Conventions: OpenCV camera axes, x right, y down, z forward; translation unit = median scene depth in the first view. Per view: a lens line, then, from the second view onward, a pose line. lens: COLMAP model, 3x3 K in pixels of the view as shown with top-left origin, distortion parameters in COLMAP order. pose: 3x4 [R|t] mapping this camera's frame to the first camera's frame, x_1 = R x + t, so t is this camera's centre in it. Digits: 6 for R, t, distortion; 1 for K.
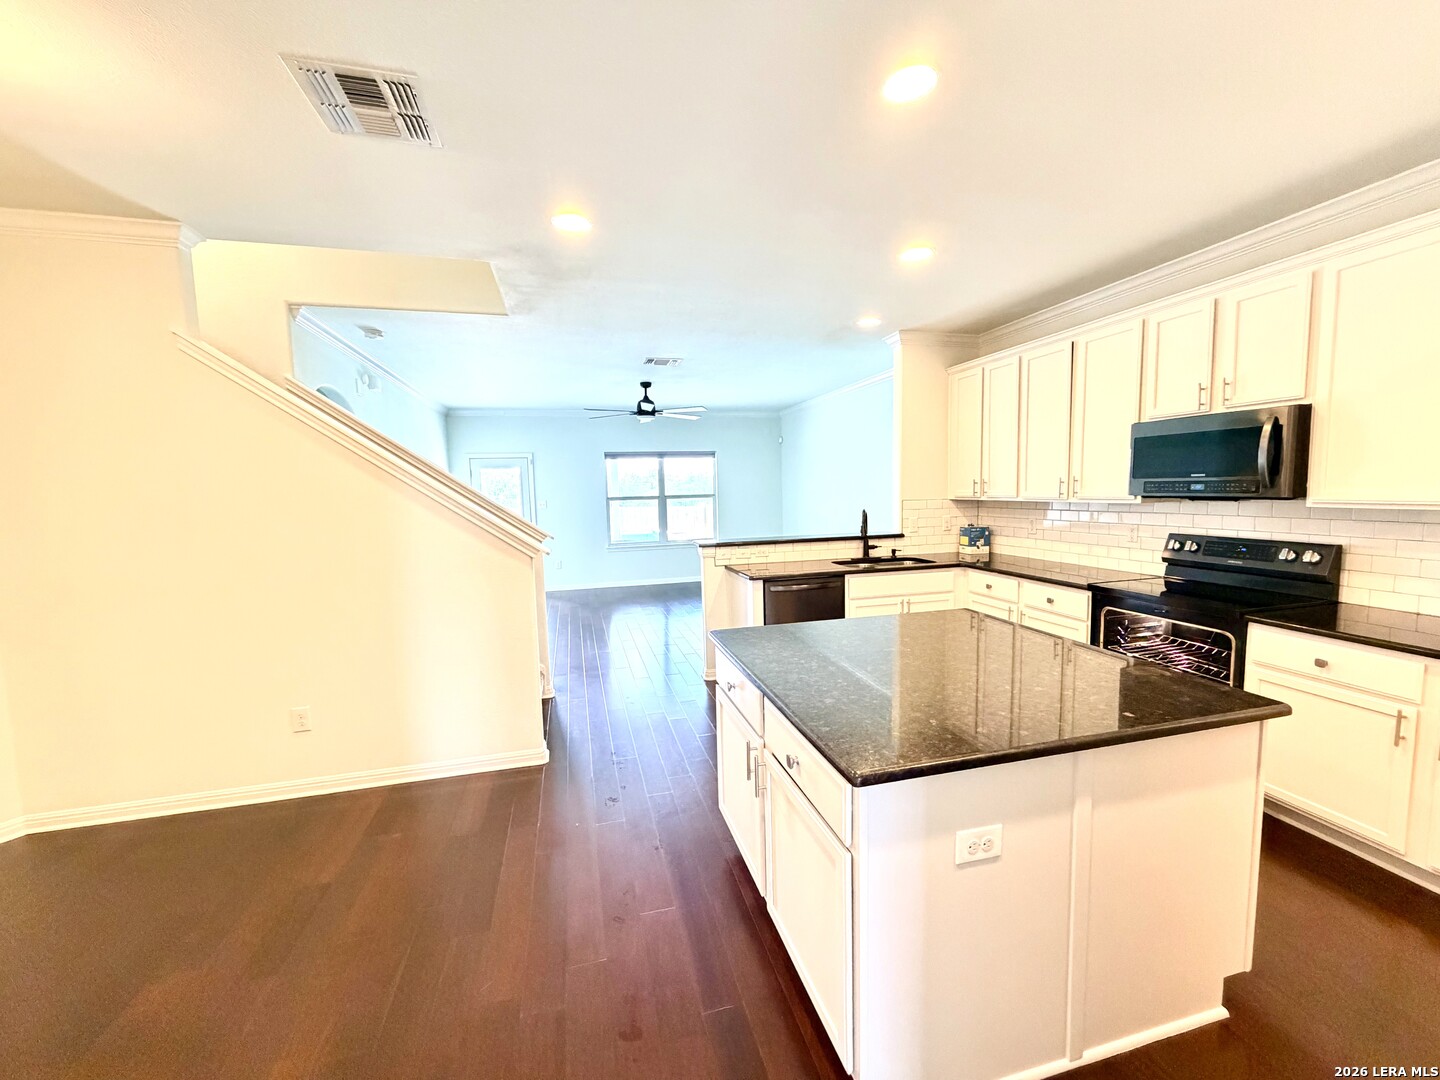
lens RADIAL K [[576.3, 0, 718.4], [0, 576.3, 540.7], [0, 0, 1]] dist [0.001955, 0.000202]
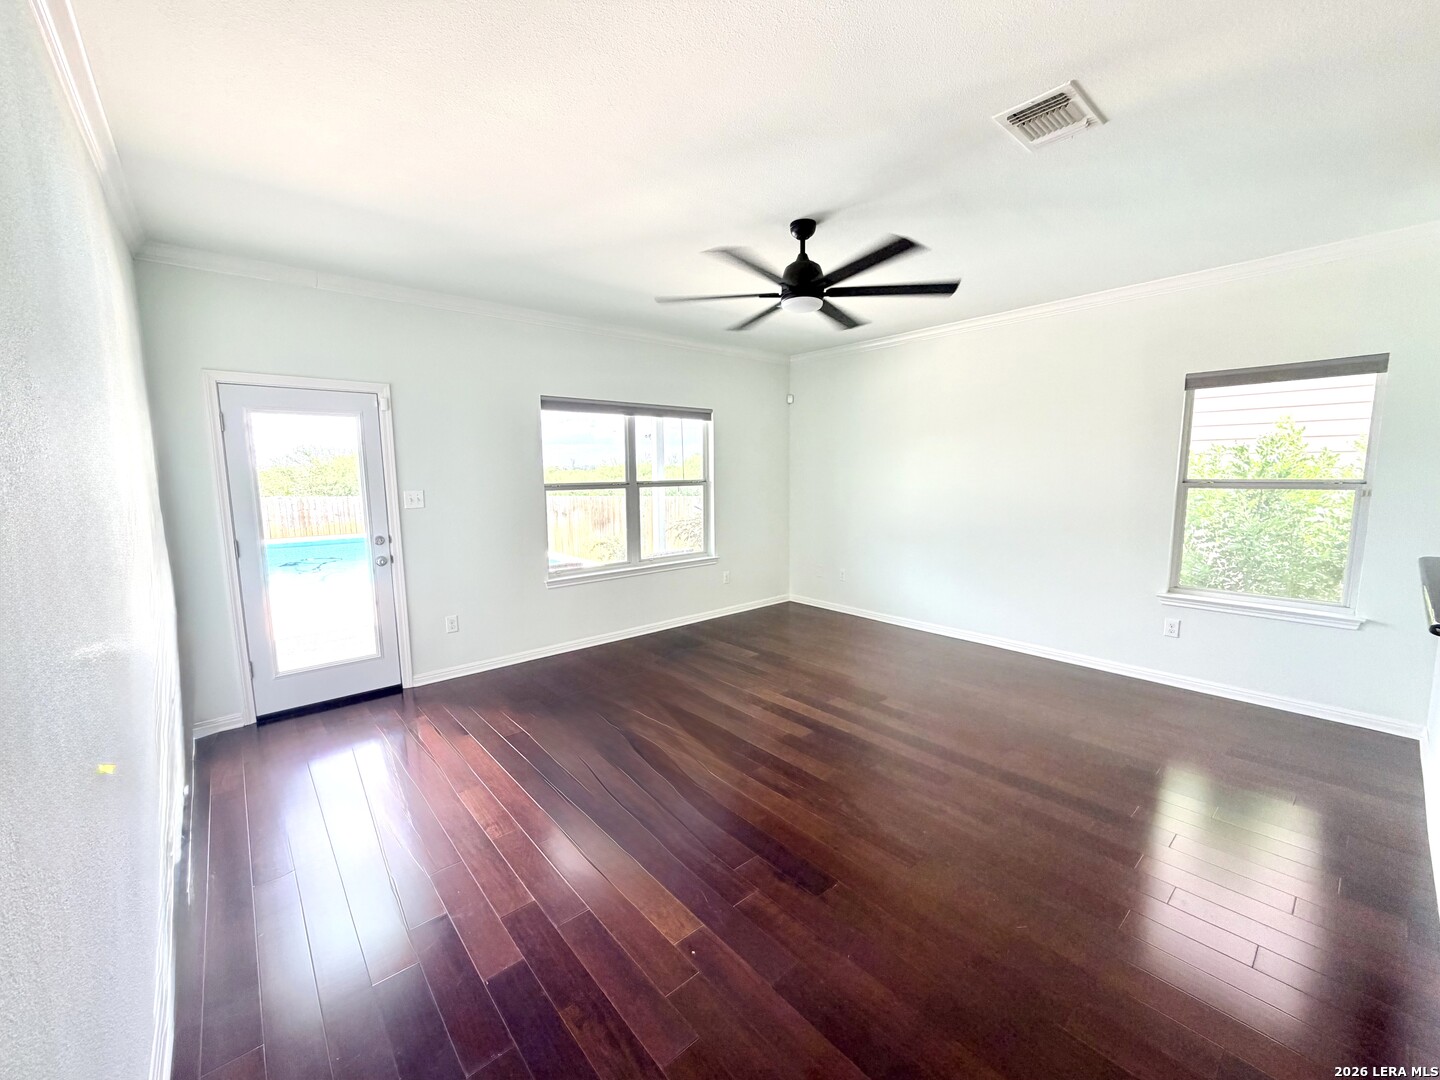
lens RADIAL K [[576.3, 0, 720.5], [0, 576.3, 544.9], [0, 0, 1]] dist [0.001955, 0.000202]
pose [[0.893930, -0.039188, 0.446490, -0.277760], [0.026299, 0.999040, 0.035032, -0.033399], [-0.447434, -0.019574, 0.894103, 0.448290]]
